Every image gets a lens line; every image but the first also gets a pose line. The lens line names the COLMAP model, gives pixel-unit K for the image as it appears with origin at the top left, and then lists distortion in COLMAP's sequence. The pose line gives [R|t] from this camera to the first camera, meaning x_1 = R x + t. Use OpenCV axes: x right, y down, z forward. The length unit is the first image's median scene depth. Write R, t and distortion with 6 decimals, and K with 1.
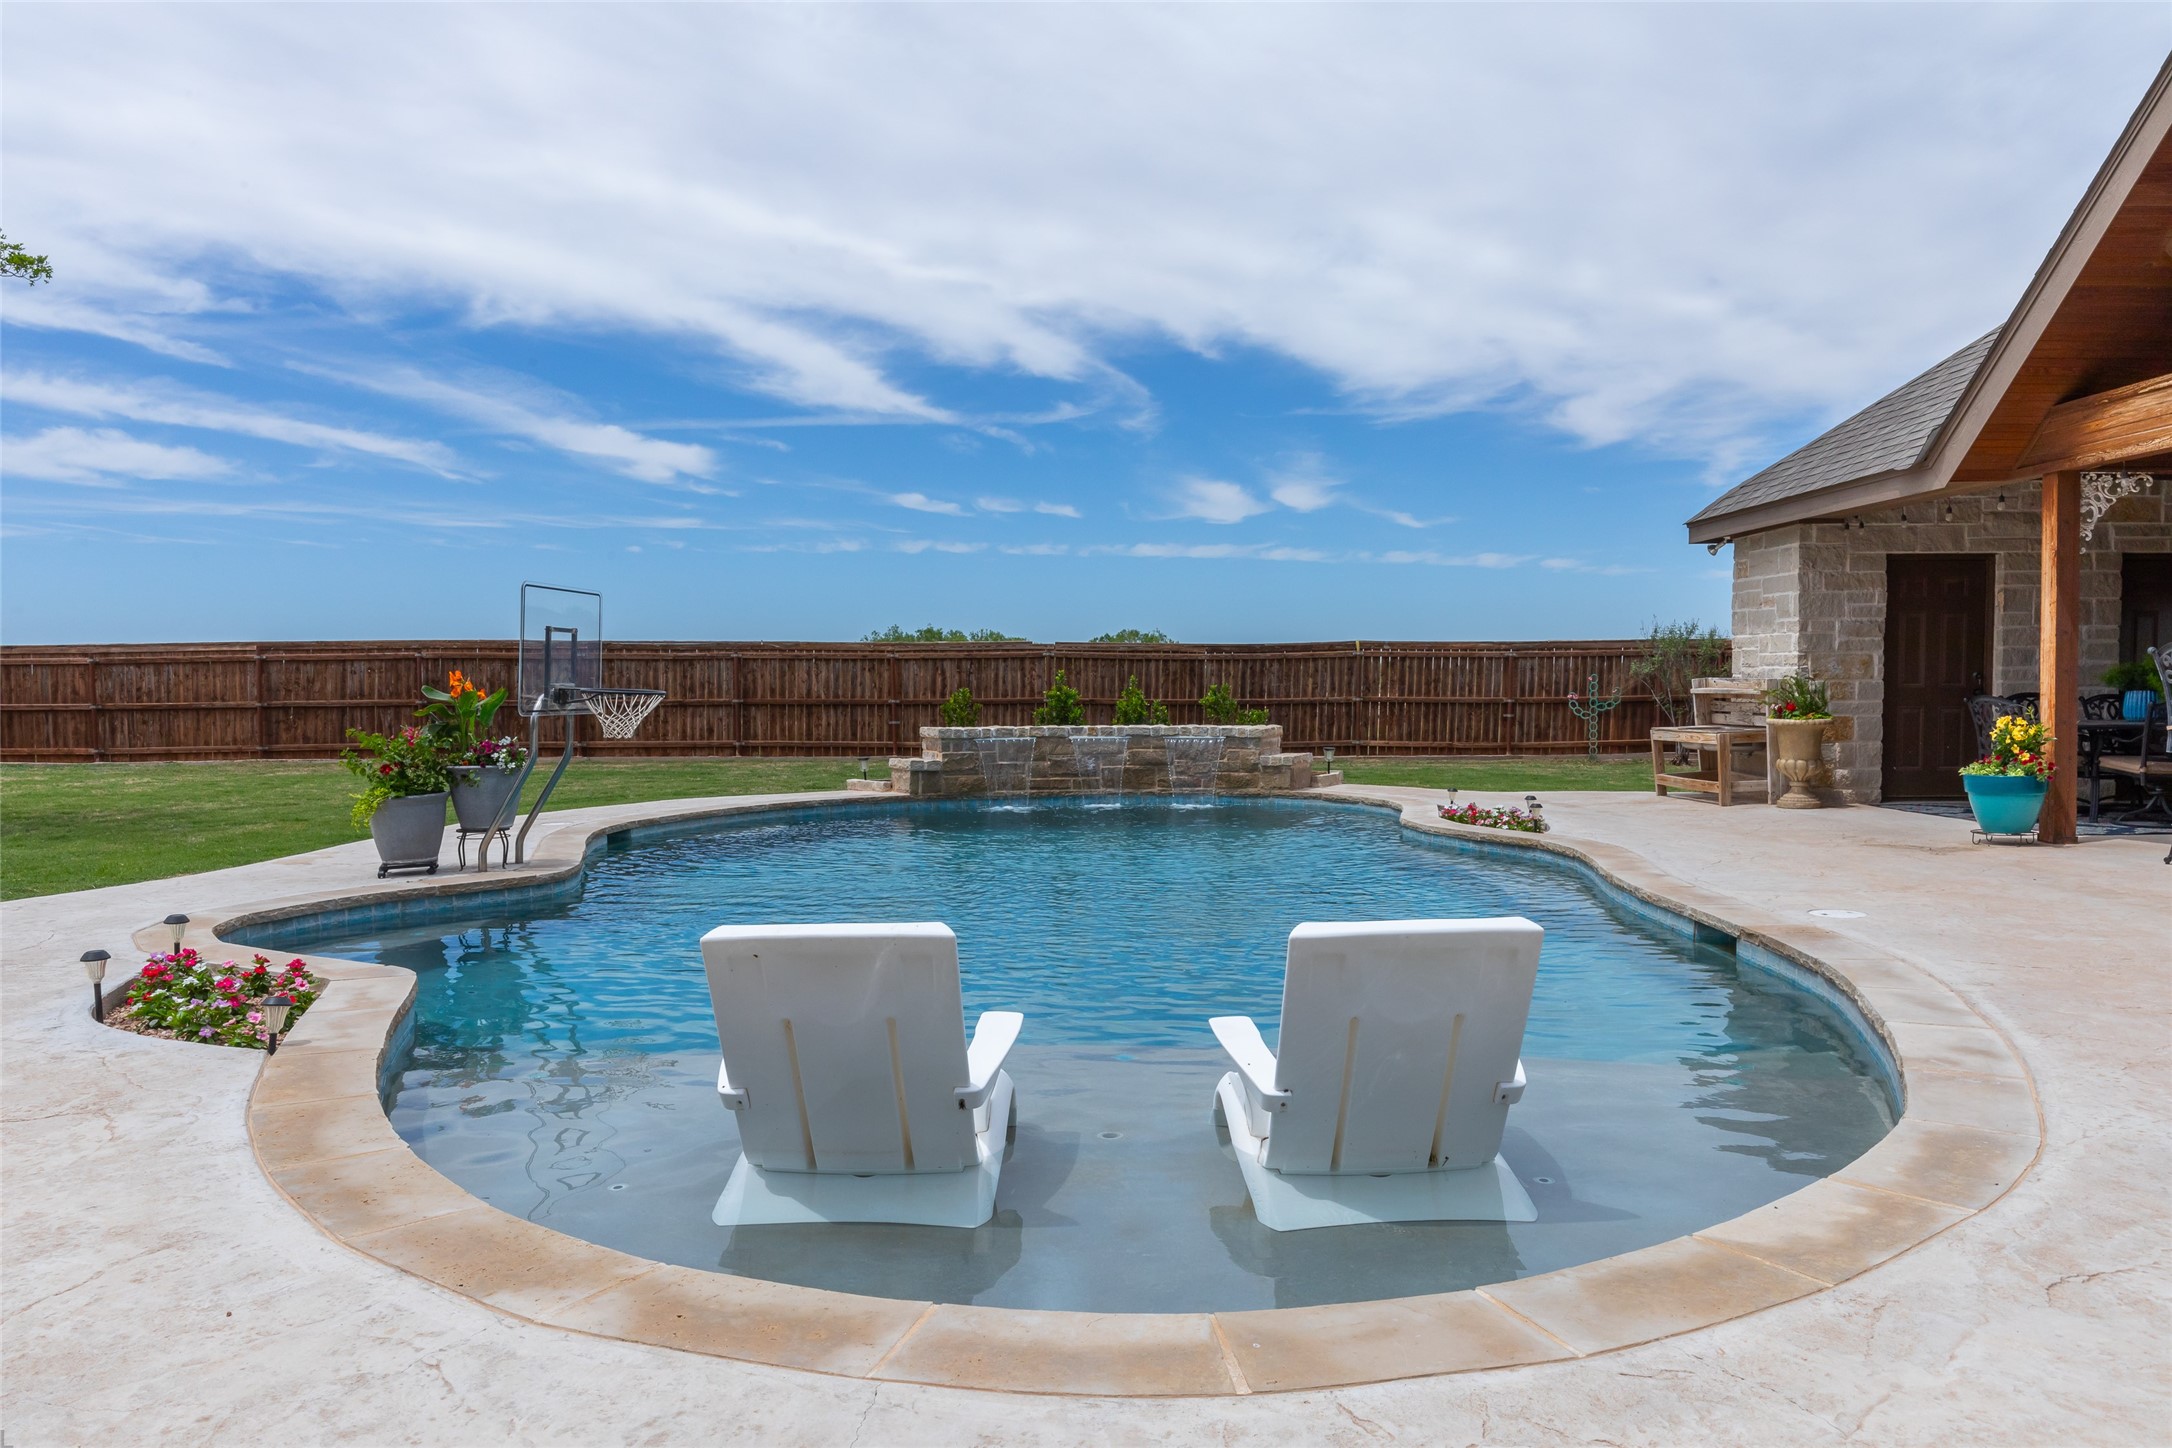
lens RADIAL K [[1505.1, 0, 1086.0], [0, 1505.1, 724.0], [0, 0, 1]] dist [0.006931, -0.004507]
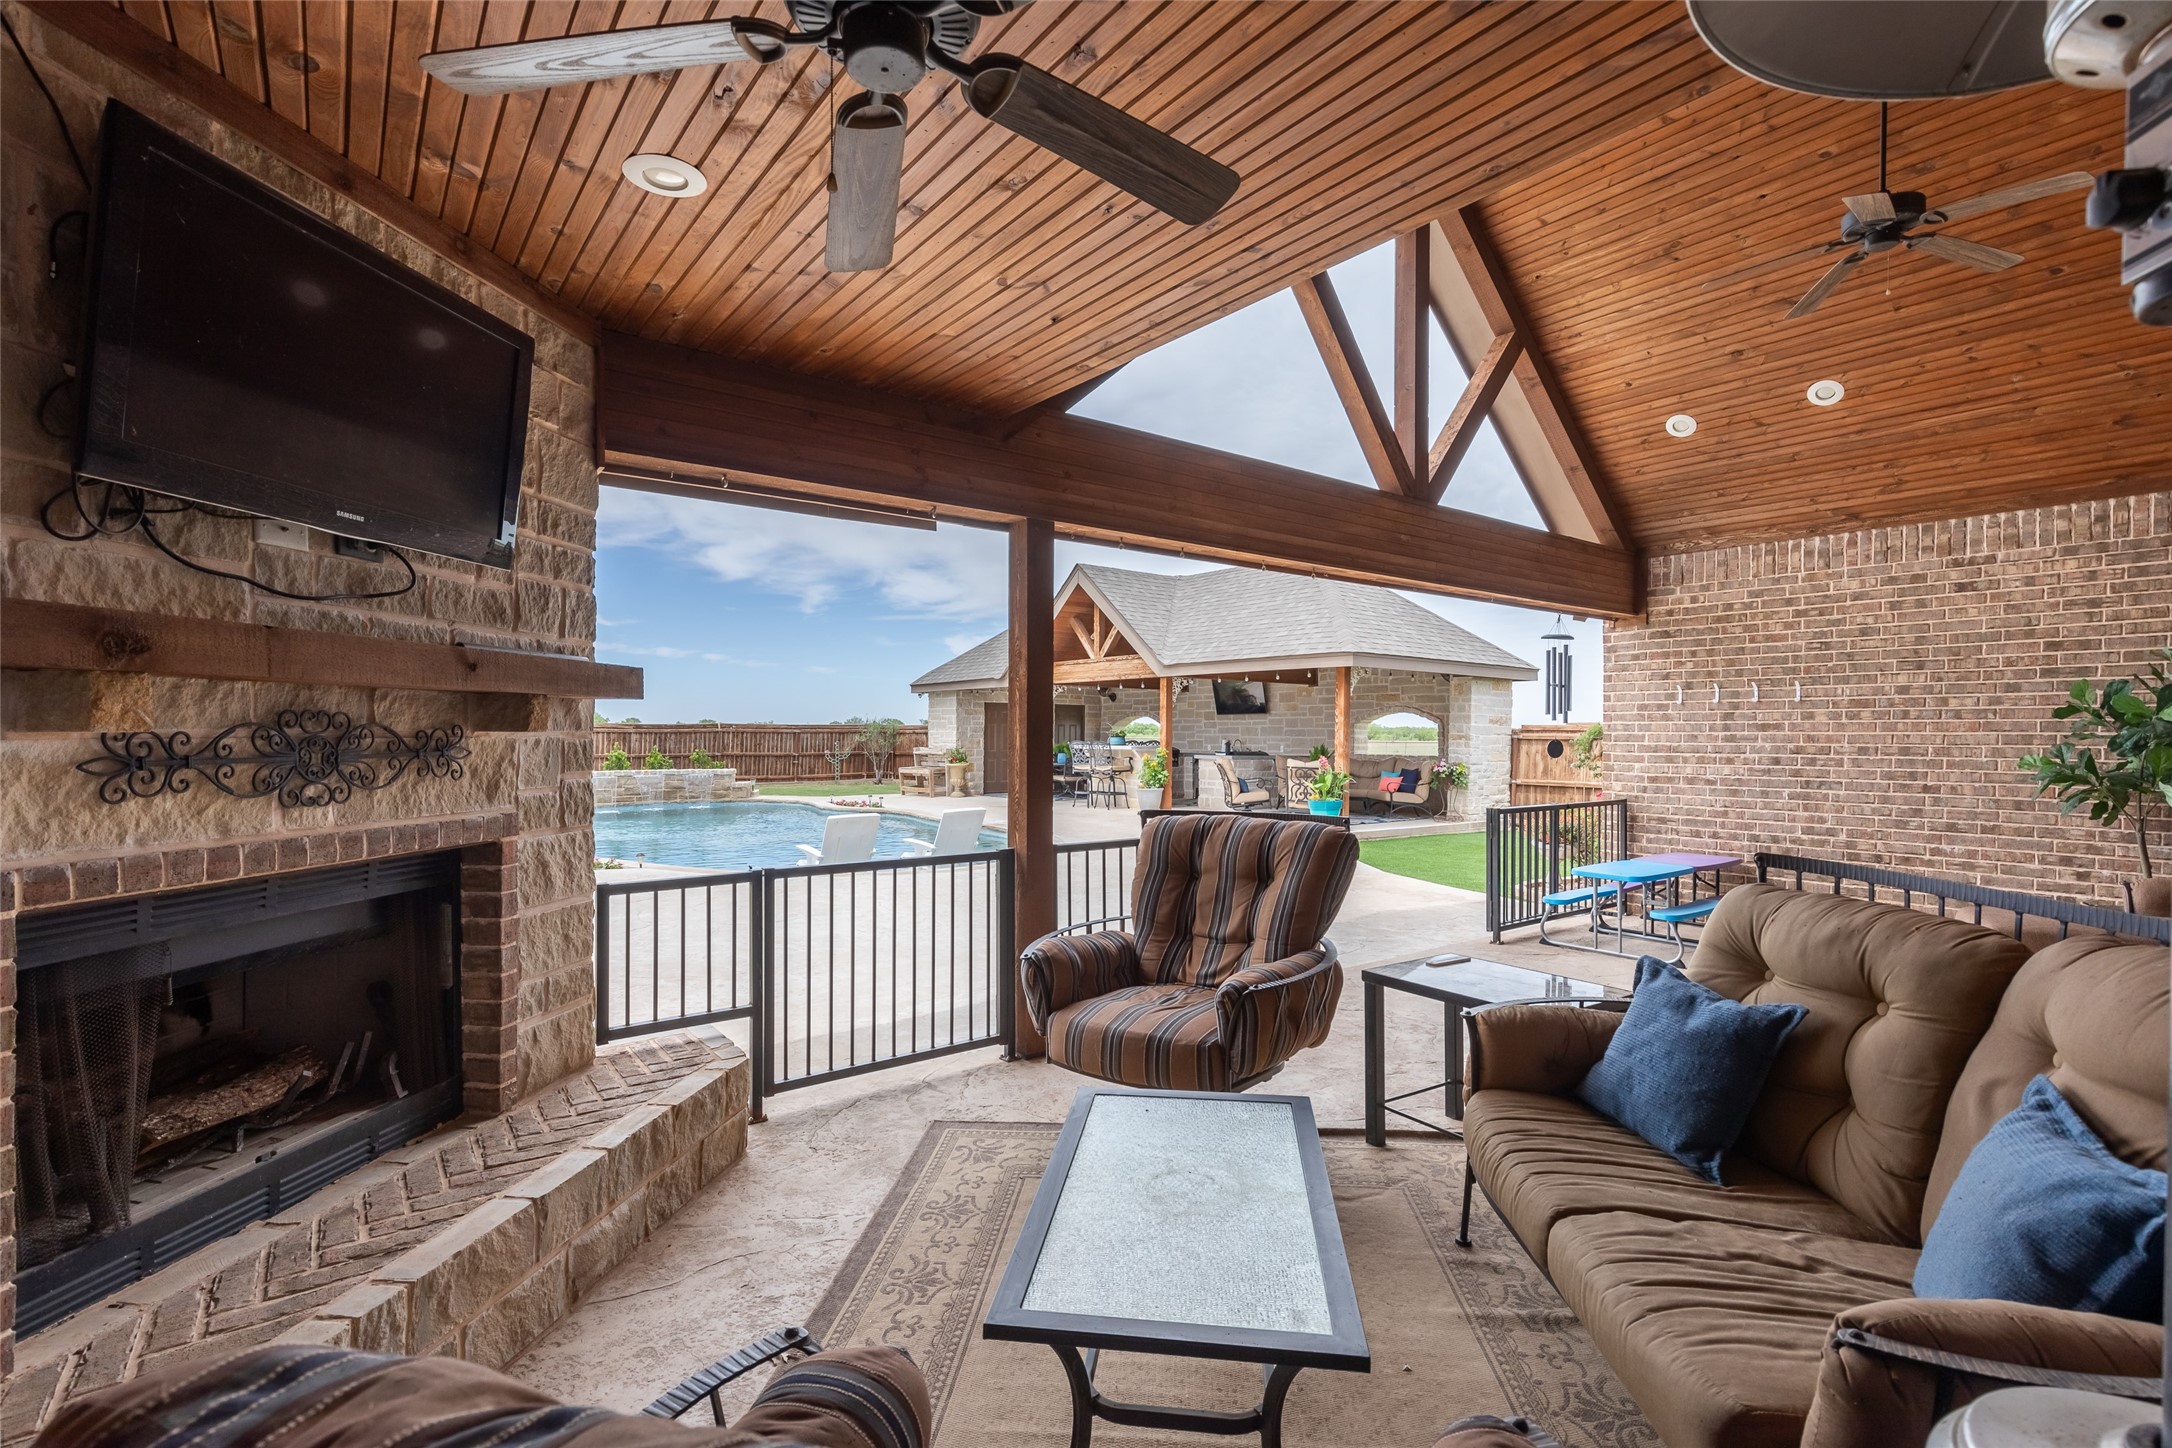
lens RADIAL K [[996.5, 0, 1093.1], [0, 996.5, 789.1], [0, 0, 1]] dist [0.033562, 0.000004]
pose [[0.778871, -0.027076, 0.626599, -0.238840], [0.010982, 0.999503, 0.029538, -0.004255], [-0.627088, -0.016125, 0.778782, -0.280457]]
